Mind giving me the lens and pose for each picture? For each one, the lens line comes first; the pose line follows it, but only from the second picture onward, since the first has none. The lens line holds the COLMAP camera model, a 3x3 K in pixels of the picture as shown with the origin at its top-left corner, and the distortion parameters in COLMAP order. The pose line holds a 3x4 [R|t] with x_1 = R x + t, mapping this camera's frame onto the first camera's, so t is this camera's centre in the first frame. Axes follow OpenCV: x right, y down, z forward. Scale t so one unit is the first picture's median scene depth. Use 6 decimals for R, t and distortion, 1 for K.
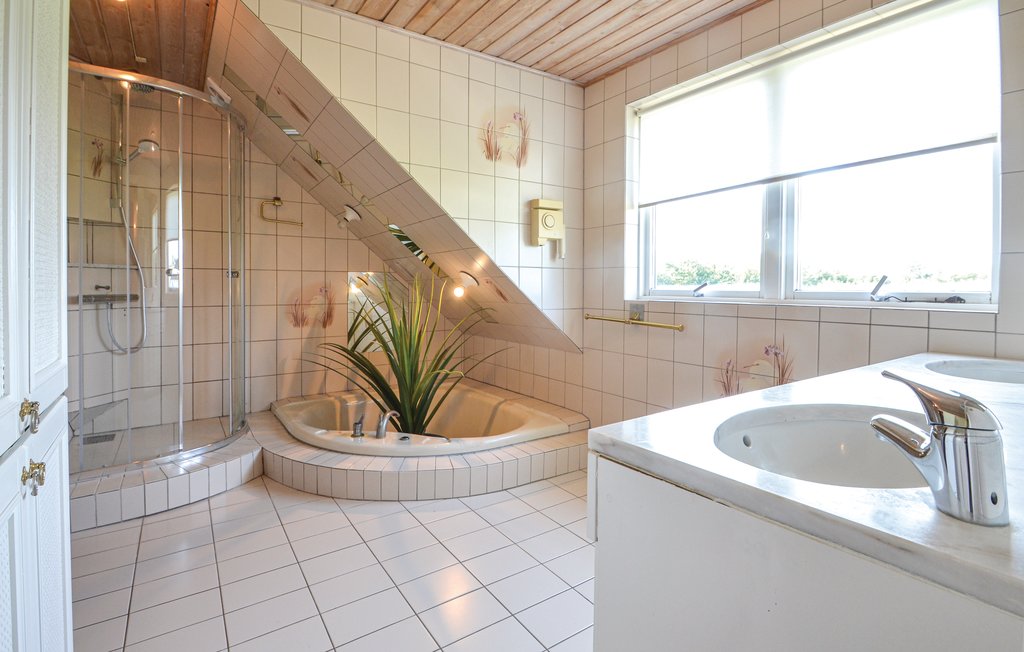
lens RADIAL K [[482.8, 0, 499.4], [0, 482.8, 290.4], [0, 0, 1]] dist [-0.017250, -0.001785]
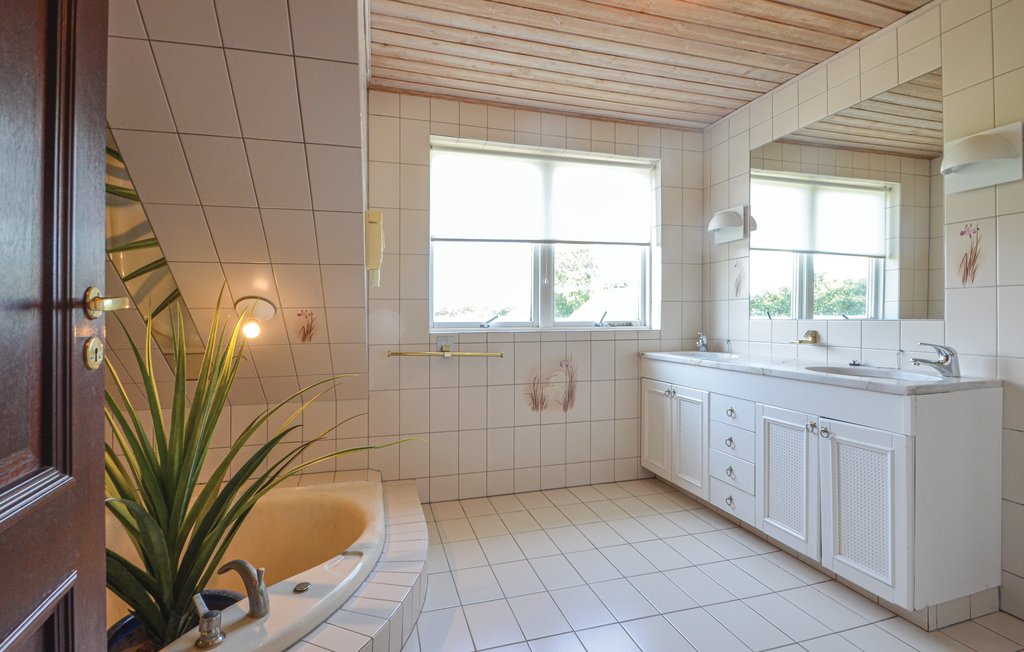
lens RADIAL K [[482.8, 0, 513.7], [0, 482.8, 318.1], [0, 0, 1]] dist [-0.017250, -0.001785]
pose [[0.269734, -0.000478, 0.962935, -0.747816], [0.016866, 0.999849, -0.004228, -0.003922], [-0.962787, 0.017381, 0.269702, 0.672113]]
